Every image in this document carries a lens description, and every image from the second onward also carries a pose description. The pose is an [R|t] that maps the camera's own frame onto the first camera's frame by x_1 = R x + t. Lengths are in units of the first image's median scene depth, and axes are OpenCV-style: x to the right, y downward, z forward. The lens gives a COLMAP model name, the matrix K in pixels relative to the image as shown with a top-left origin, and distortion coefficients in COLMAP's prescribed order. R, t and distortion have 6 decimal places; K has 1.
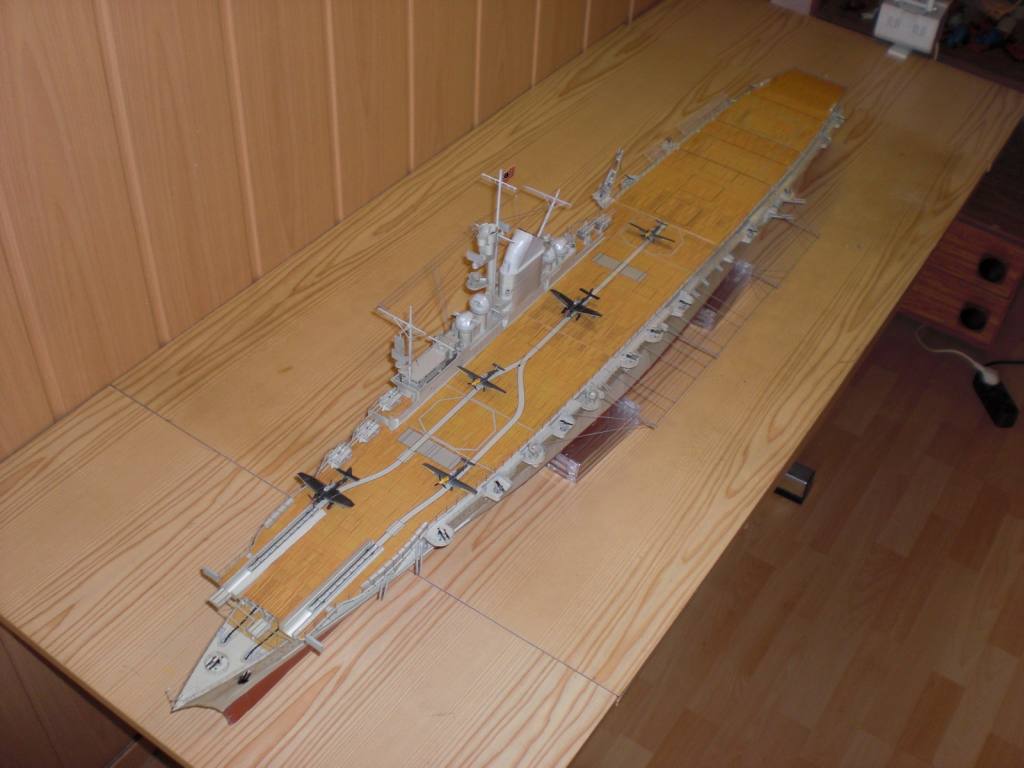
lens RADIAL K [[1147.4, 0, 512.0], [0, 1147.4, 384.0], [0, 0, 1]] dist [-0.086935, -0.064727]
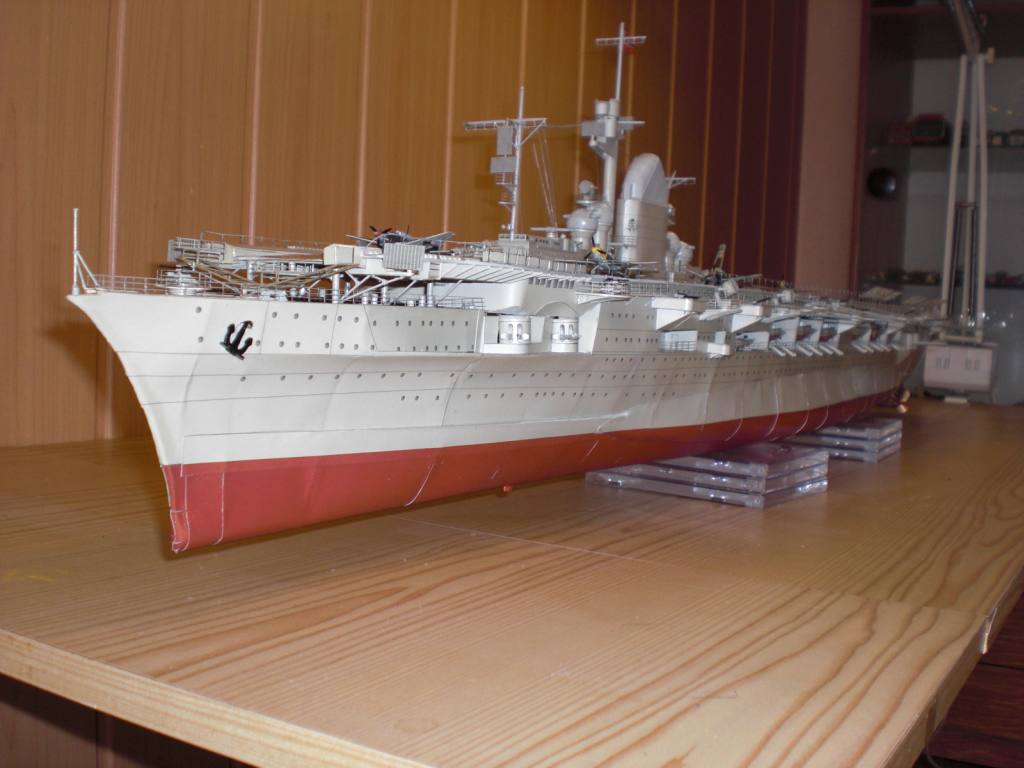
lens RADIAL K [[1158.3, 0, 512.0], [0, 1158.3, 384.0], [0, 0, 1]] dist [-0.098096, -0.051516]
pose [[0.997763, -0.007278, 0.066459, -0.121916], [0.047558, 0.775918, -0.629038, 0.429106], [-0.046988, 0.630792, 0.774528, 0.504584]]
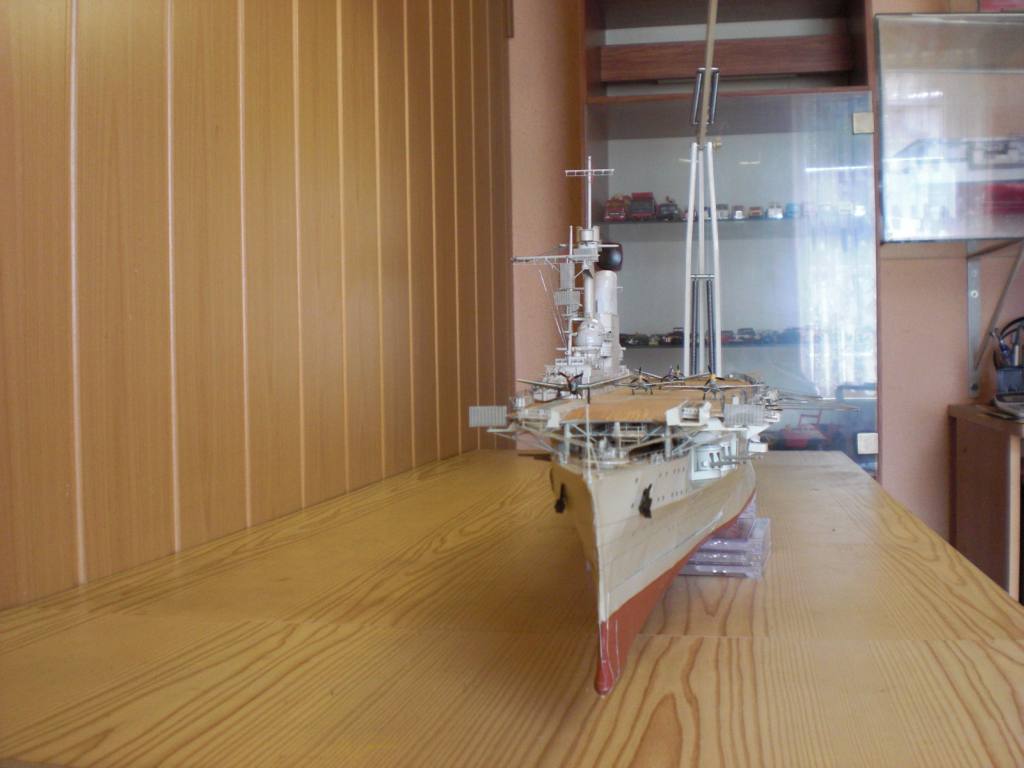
lens RADIAL K [[1158.3, 0, 512.0], [0, 1158.3, 384.0], [0, 0, 1]] dist [-0.098096, -0.051516]
pose [[0.912446, -0.070043, 0.403157, -0.377767], [0.321117, 0.733230, -0.599381, 0.389737], [-0.253625, 0.676363, 0.691525, 0.479327]]
